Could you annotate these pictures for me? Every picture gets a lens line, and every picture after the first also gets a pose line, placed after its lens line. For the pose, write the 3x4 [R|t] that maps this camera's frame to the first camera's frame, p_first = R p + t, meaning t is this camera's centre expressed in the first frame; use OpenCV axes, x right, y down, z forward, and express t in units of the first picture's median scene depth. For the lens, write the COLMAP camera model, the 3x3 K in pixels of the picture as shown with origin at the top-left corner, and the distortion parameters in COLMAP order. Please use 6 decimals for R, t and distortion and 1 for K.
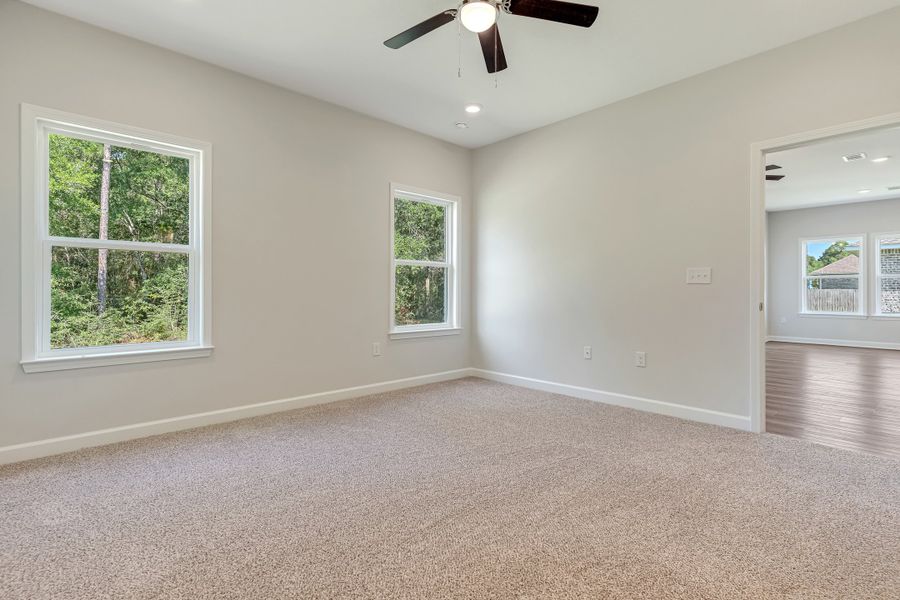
lens RADIAL K [[419.4, 0, 453.0], [0, 419.4, 290.6], [0, 0, 1]] dist [0.003442, 0.000950]
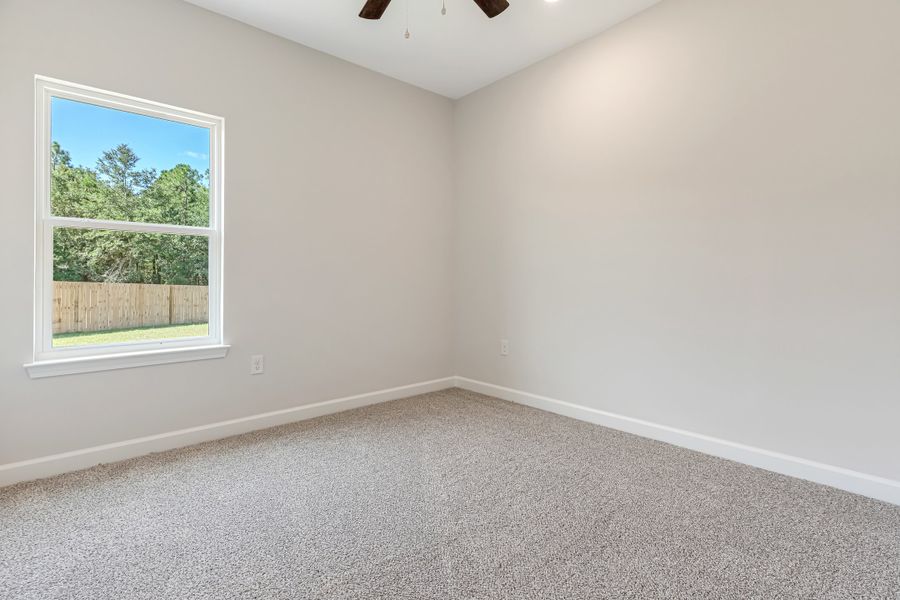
lens RADIAL K [[640.6, 0, 449.6], [0, 640.6, 284.4], [0, 0, 1]] dist [-0.029153, -0.000194]
pose [[0.980483, -0.003033, 0.196581, -0.401183], [0.001236, 0.999956, 0.009260, -0.003489], [-0.196601, -0.008836, 0.980444, -0.377251]]
